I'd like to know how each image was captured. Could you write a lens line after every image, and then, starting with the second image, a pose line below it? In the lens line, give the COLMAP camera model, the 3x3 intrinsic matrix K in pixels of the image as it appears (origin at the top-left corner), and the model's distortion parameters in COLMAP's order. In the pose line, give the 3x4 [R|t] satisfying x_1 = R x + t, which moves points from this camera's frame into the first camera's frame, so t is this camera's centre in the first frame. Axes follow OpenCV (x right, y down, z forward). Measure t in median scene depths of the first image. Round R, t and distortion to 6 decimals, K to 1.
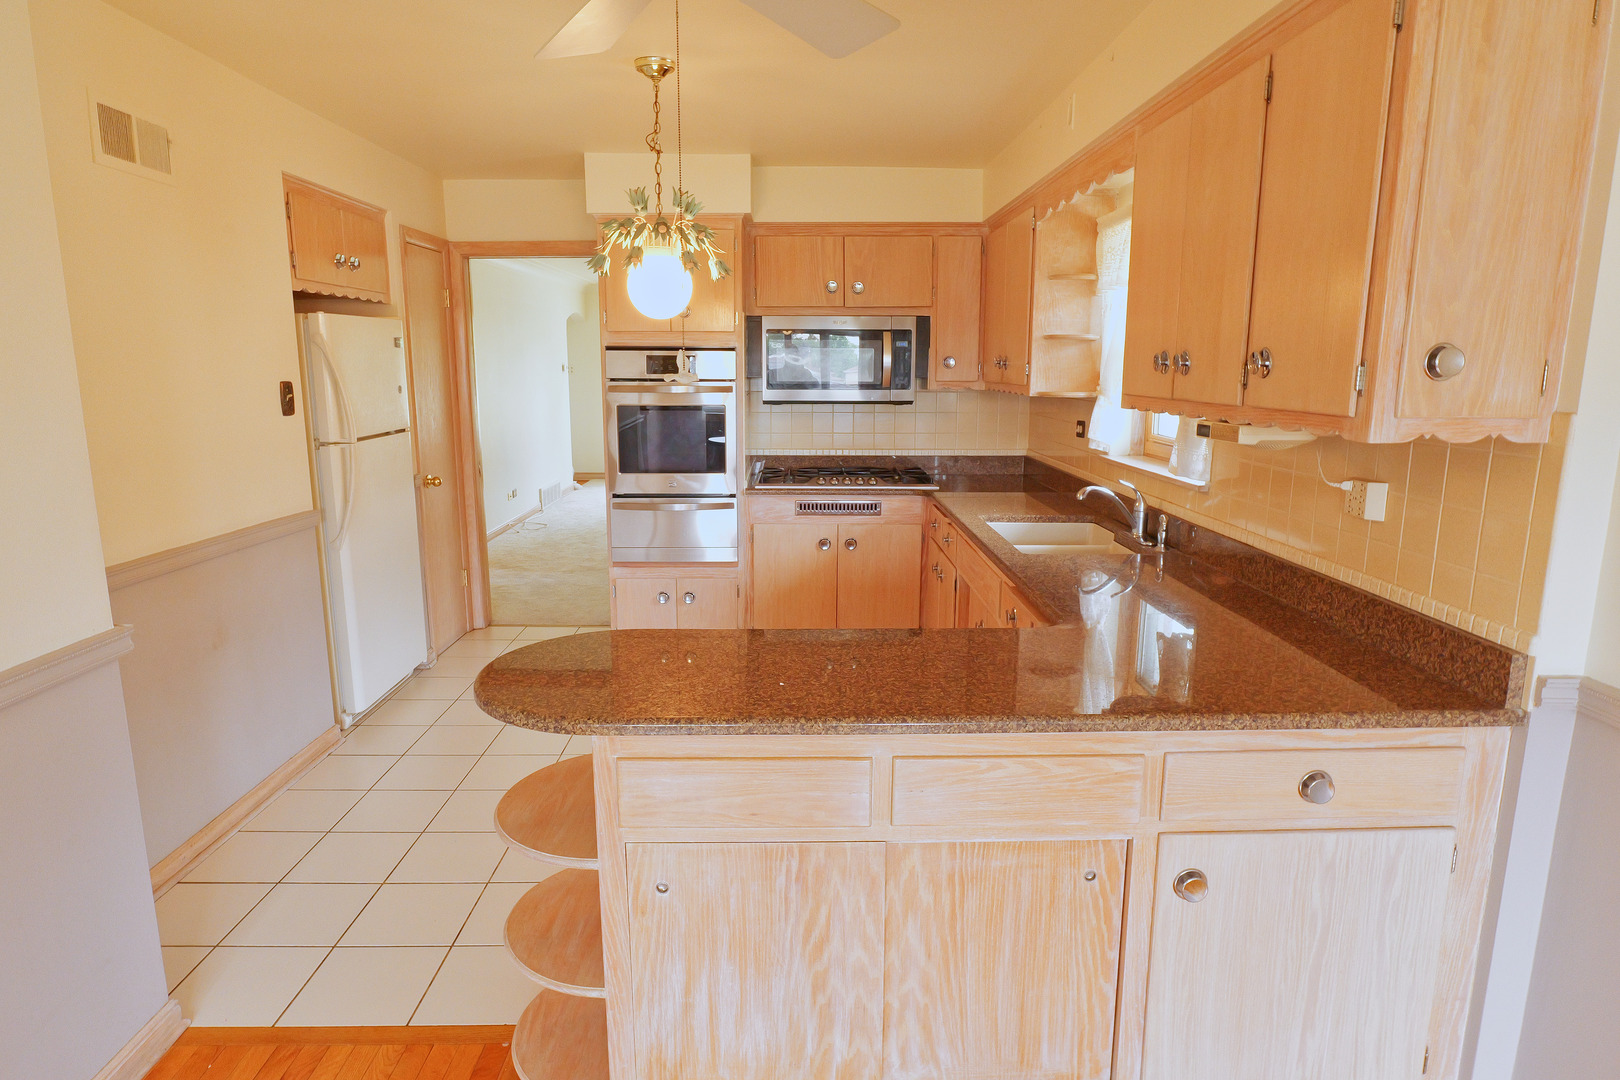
lens RADIAL K [[946.4, 0, 815.9], [0, 946.4, 540.2], [0, 0, 1]] dist [-0.022690, 0.015396]
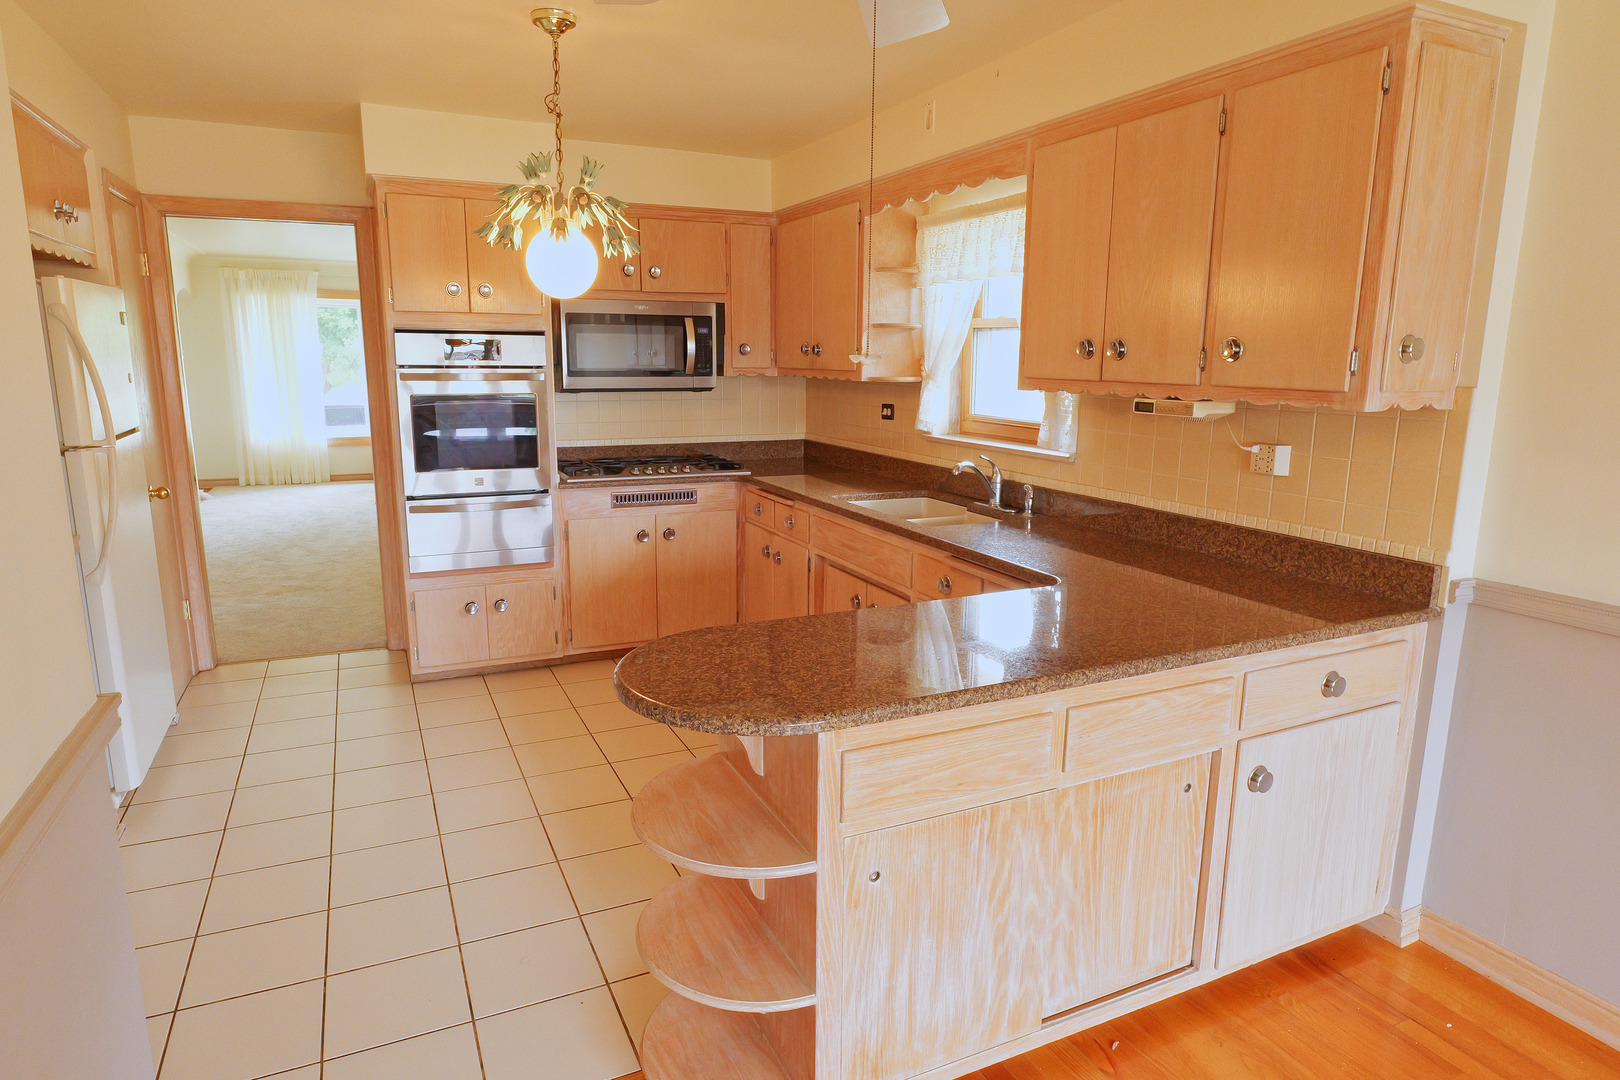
lens RADIAL K [[946.4, 0, 802.4], [0, 946.4, 539.9], [0, 0, 1]] dist [-0.022690, 0.015396]
pose [[0.912734, -0.072785, 0.402020, -0.498563], [0.068726, 0.997334, 0.024531, -0.009869], [-0.402733, 0.005239, 0.915302, 0.102194]]
